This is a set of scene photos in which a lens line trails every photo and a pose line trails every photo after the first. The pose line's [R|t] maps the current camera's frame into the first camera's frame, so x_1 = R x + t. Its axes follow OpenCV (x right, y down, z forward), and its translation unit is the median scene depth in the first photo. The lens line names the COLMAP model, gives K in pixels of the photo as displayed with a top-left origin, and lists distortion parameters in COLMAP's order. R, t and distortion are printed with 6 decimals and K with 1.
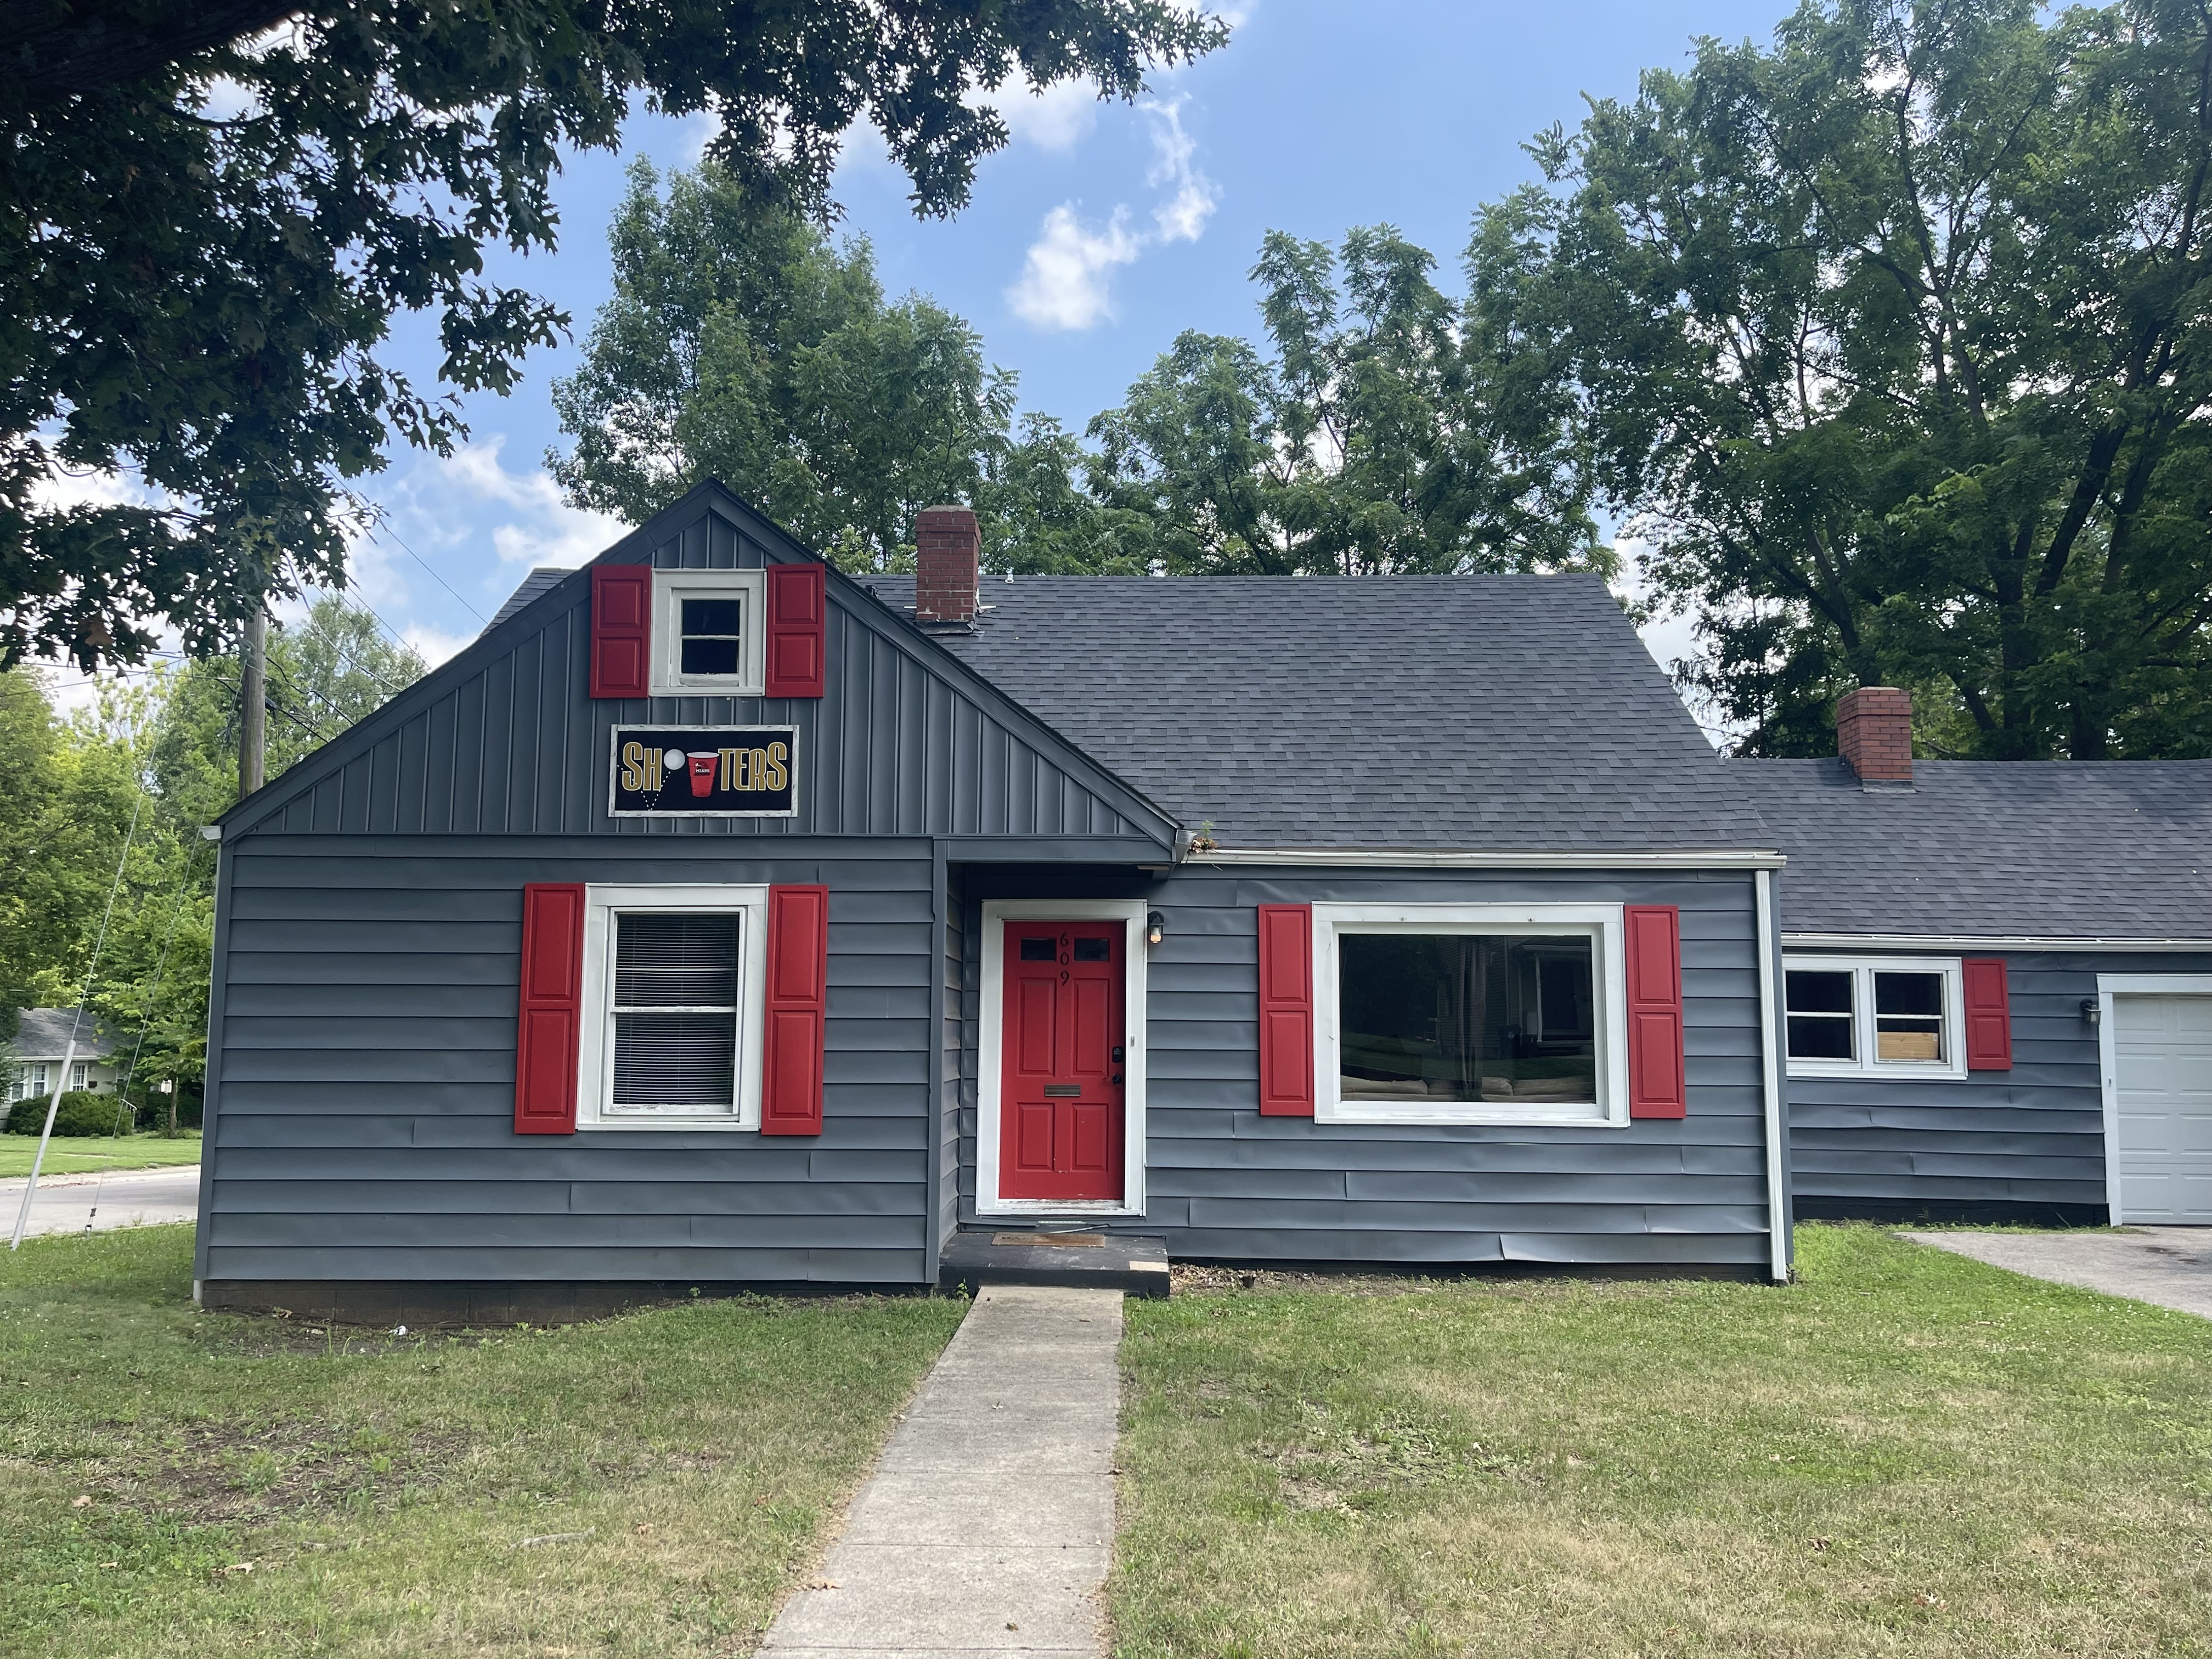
lens RADIAL K [[1720.3, 0, 1106.0], [0, 1720.3, 829.5], [0, 0, 1]] dist [0.065466, -0.091687]
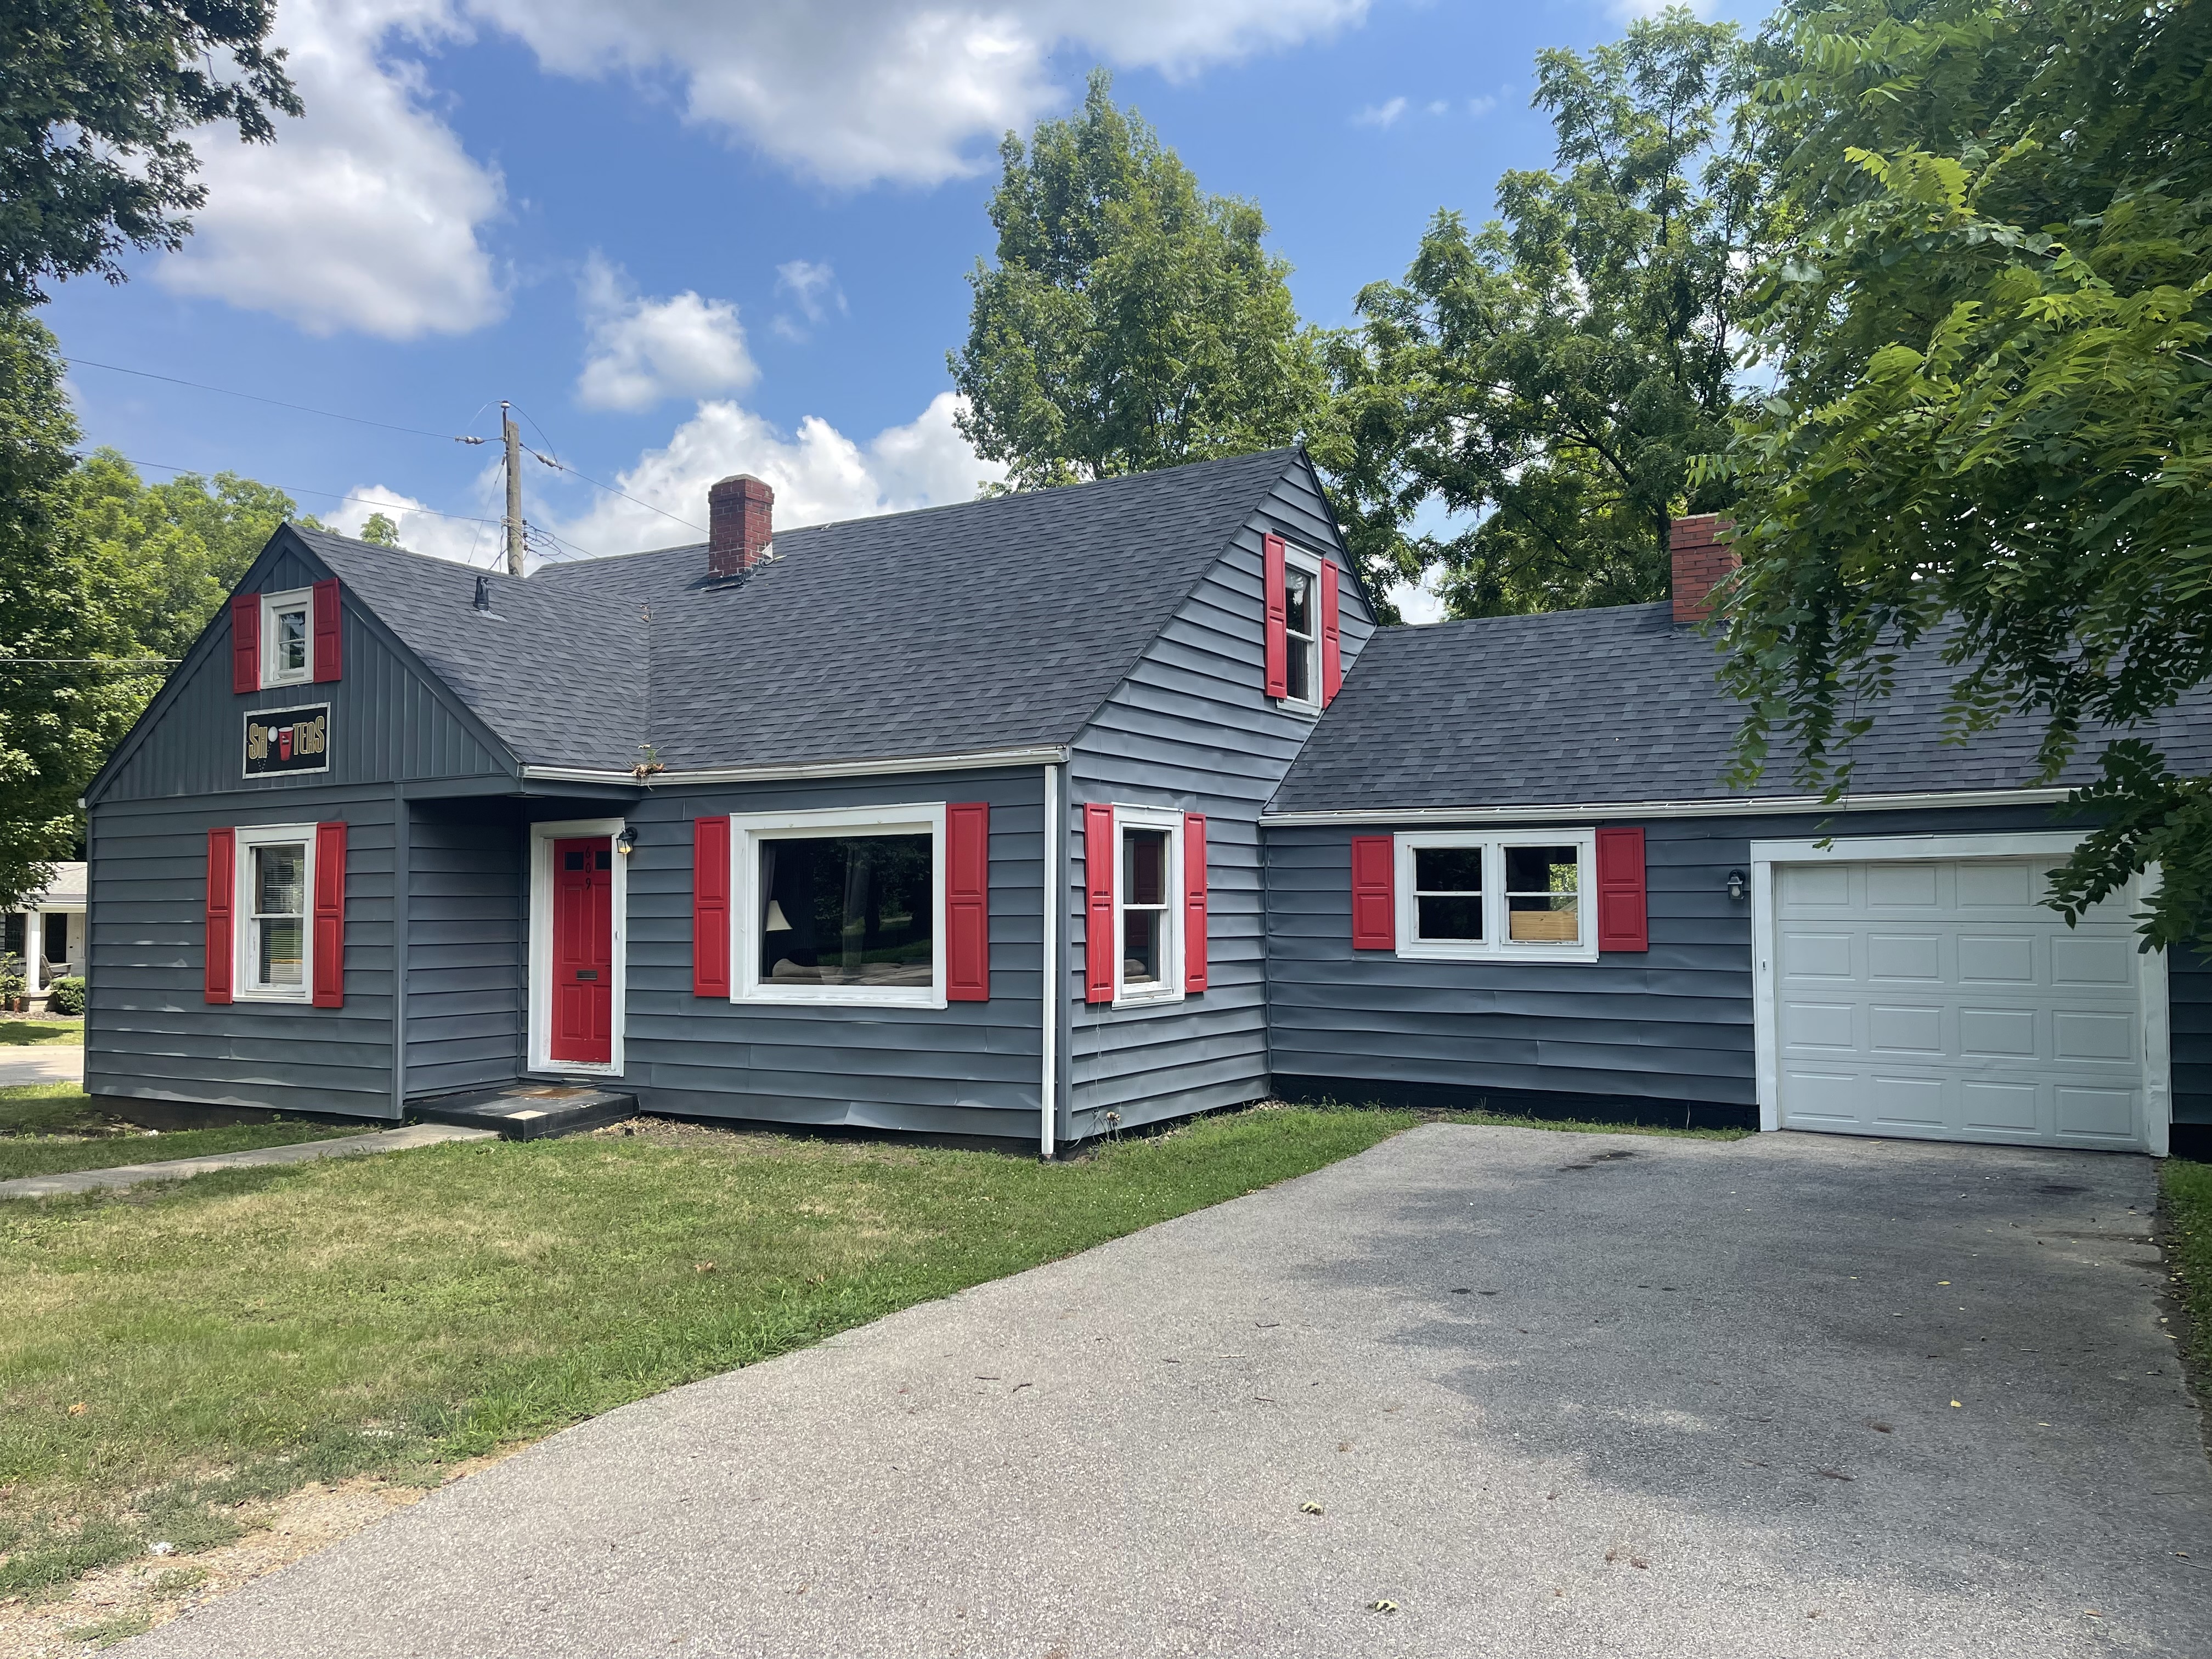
lens RADIAL K [[1741.0, 0, 1109.2], [0, 1741.0, 820.7], [0, 0, 1]] dist [0.033684, -0.001081]
pose [[0.860772, -0.039108, -0.507486, 0.944945], [0.075605, 0.995807, 0.051499, 0.005773], [0.503344, -0.082697, 0.860120, 0.123106]]
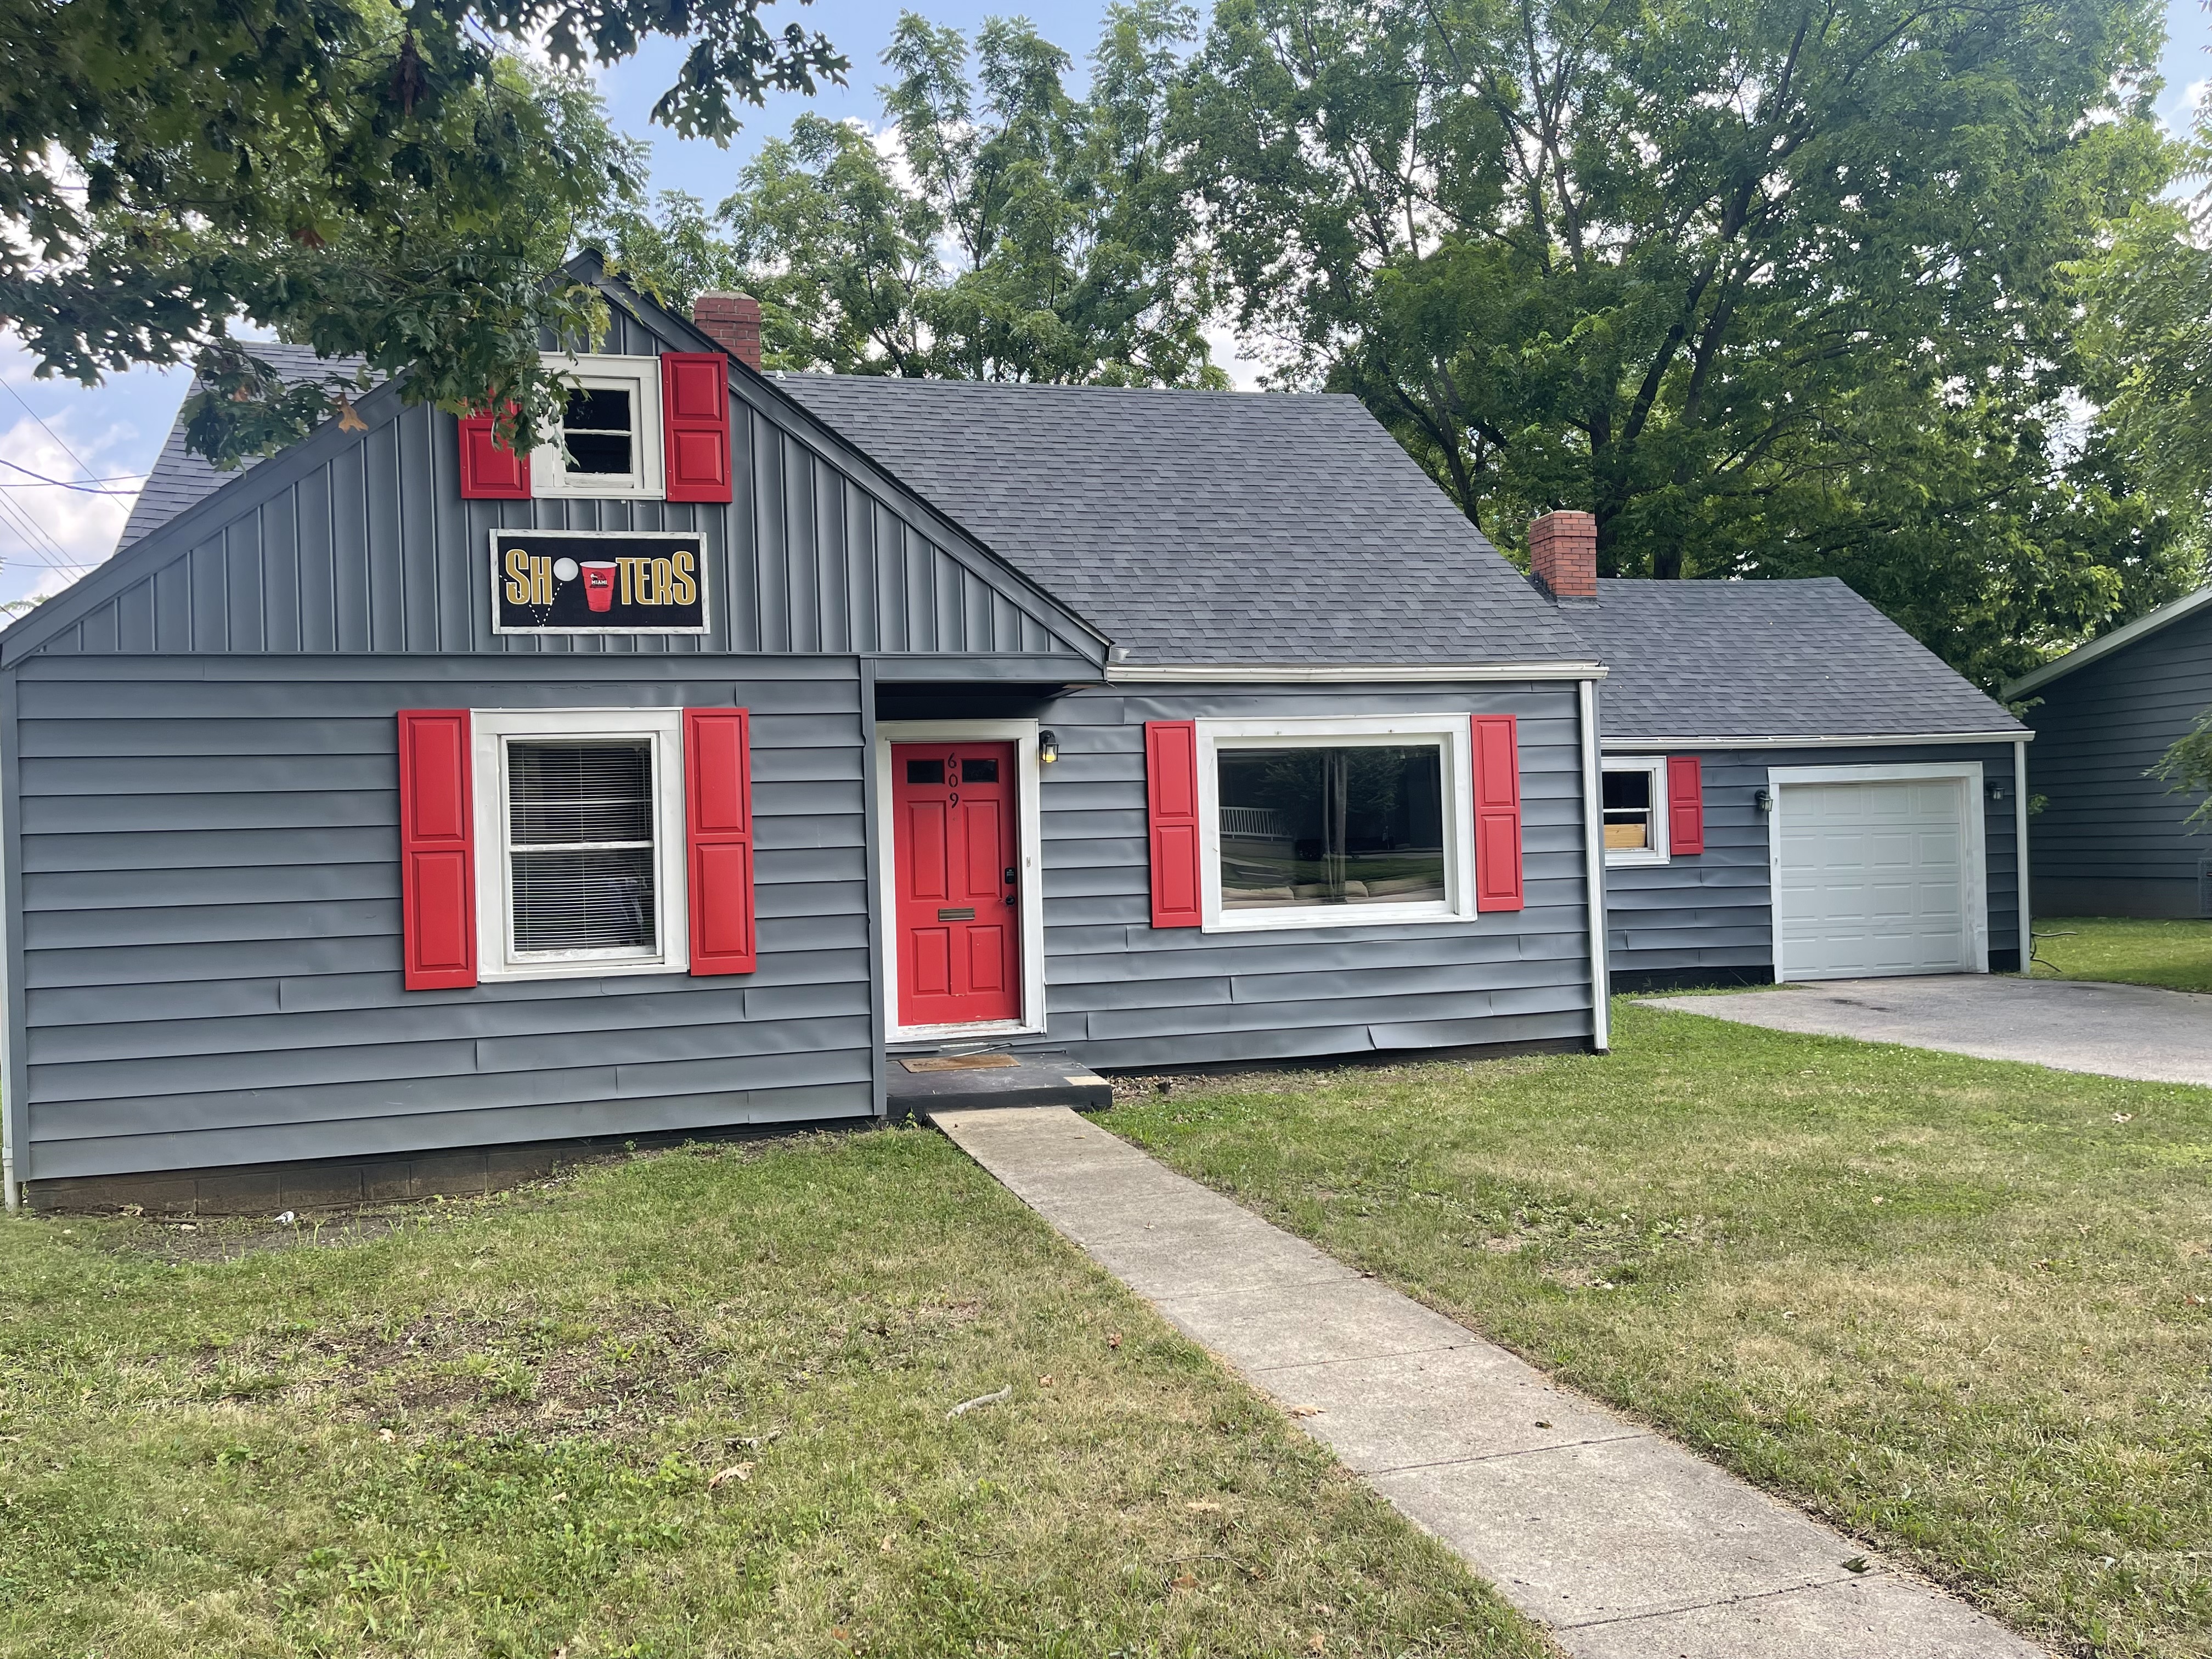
lens RADIAL K [[1712.2, 0, 1105.6], [0, 1712.2, 805.1], [0, 0, 1]] dist [0.071763, -0.101805]
pose [[0.957896, -0.030679, 0.285471, -0.222628], [0.003531, 0.995458, 0.095133, -0.002743], [-0.287093, -0.090119, 0.953654, 0.050462]]
